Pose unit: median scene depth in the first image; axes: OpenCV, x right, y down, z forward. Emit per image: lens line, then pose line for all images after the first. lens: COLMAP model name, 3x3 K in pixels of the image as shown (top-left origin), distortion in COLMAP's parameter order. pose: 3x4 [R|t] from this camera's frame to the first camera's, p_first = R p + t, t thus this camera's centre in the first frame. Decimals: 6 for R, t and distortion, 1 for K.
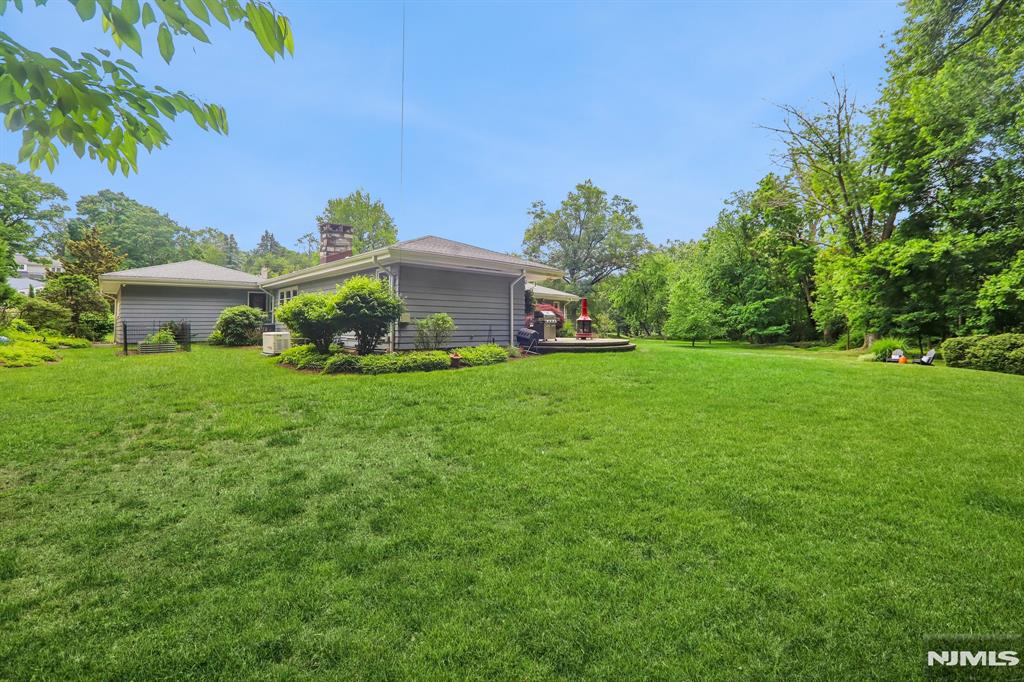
lens RADIAL K [[448.5, 0, 516.7], [0, 448.5, 300.1], [0, 0, 1]] dist [-0.044597, 0.013383]
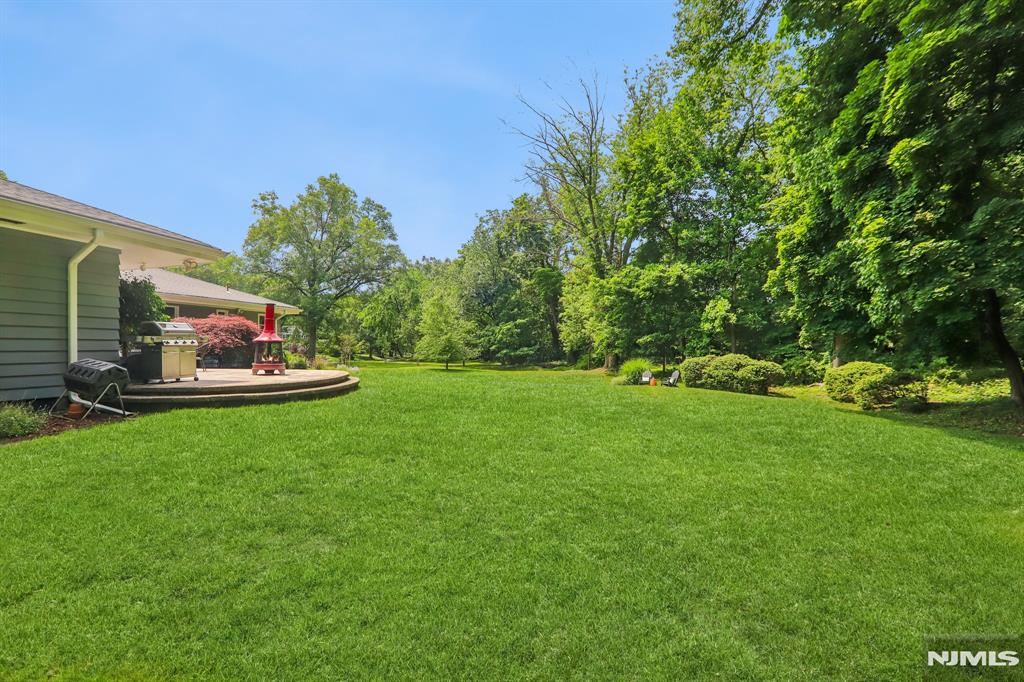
lens RADIAL K [[448.5, 0, 518.1], [0, 448.5, 339.1], [0, 0, 1]] dist [-0.044597, 0.013383]
pose [[0.860527, 0.002048, 0.509401, 0.051777], [-0.023134, 0.999117, 0.035064, 0.005599], [-0.508879, -0.041958, 0.859815, 0.131713]]
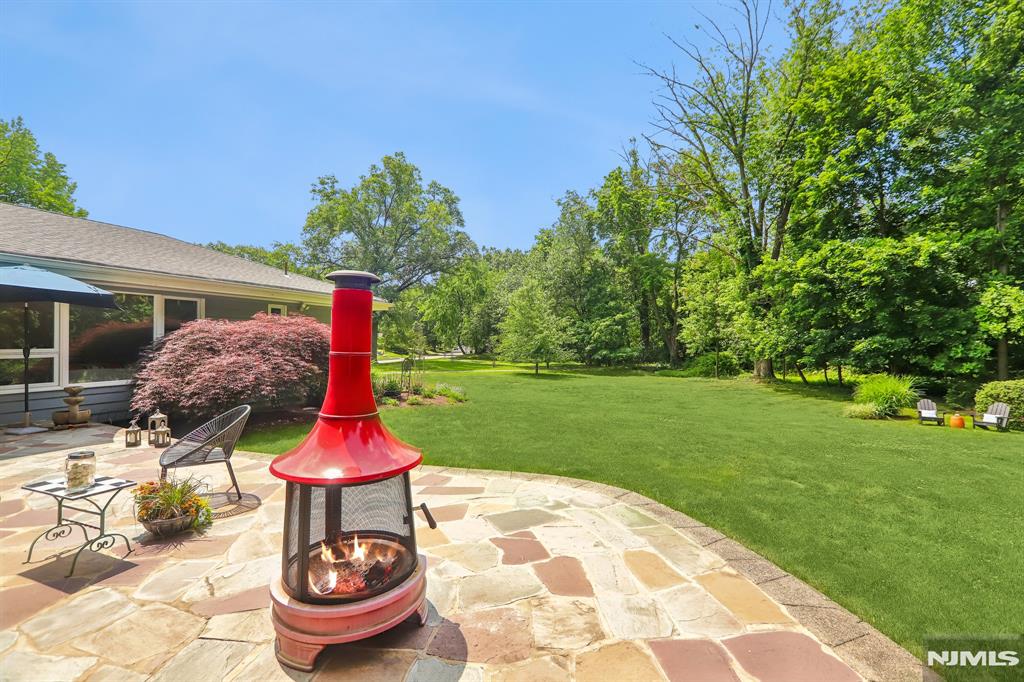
lens RADIAL K [[448.5, 0, 525.2], [0, 448.5, 324.6], [0, 0, 1]] dist [-0.044597, 0.013383]
pose [[0.897505, 0.014167, 0.440777, 0.035312], [-0.025164, 0.999501, 0.019112, 0.004382], [-0.440286, -0.028245, 0.897413, 0.312720]]
